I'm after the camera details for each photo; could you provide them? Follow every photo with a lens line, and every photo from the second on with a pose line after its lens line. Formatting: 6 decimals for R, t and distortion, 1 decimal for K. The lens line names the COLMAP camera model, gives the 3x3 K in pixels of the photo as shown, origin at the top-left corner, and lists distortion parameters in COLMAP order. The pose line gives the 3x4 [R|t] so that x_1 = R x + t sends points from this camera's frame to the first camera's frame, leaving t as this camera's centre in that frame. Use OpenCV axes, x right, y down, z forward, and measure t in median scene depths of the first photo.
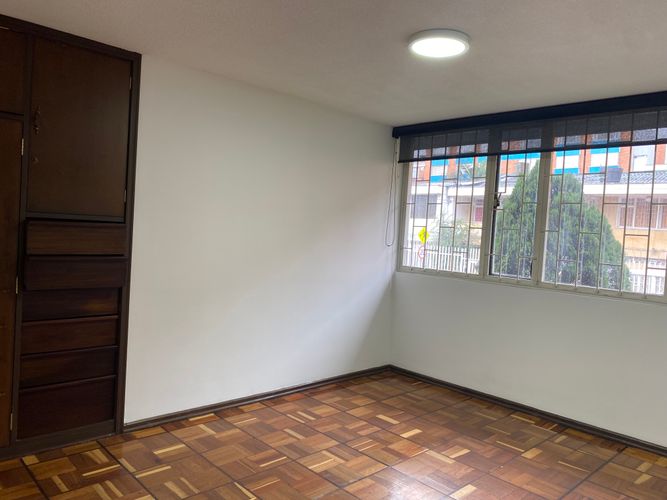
lens RADIAL K [[508.2, 0, 334.5], [0, 508.2, 247.9], [0, 0, 1]] dist [0.021518, -0.027270]
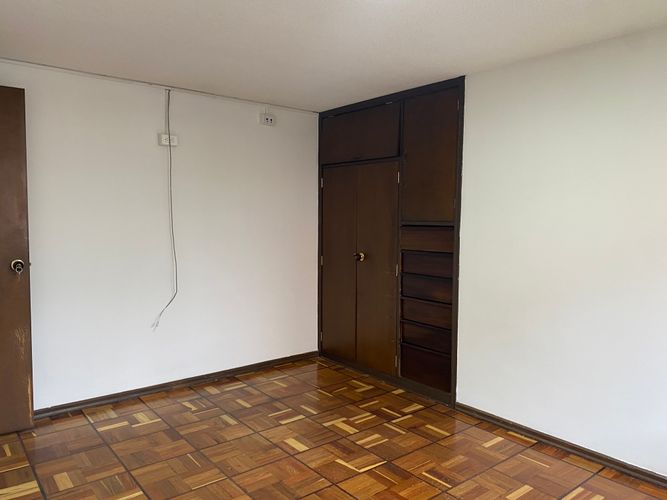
lens RADIAL K [[508.2, 0, 336.8], [0, 508.2, 246.8], [0, 0, 1]] dist [0.021518, -0.027270]
pose [[-0.083663, 0.005939, -0.996476, 0.795680], [-0.045596, 0.998912, 0.009782, -0.002314], [0.995450, 0.046253, -0.083301, 0.860610]]
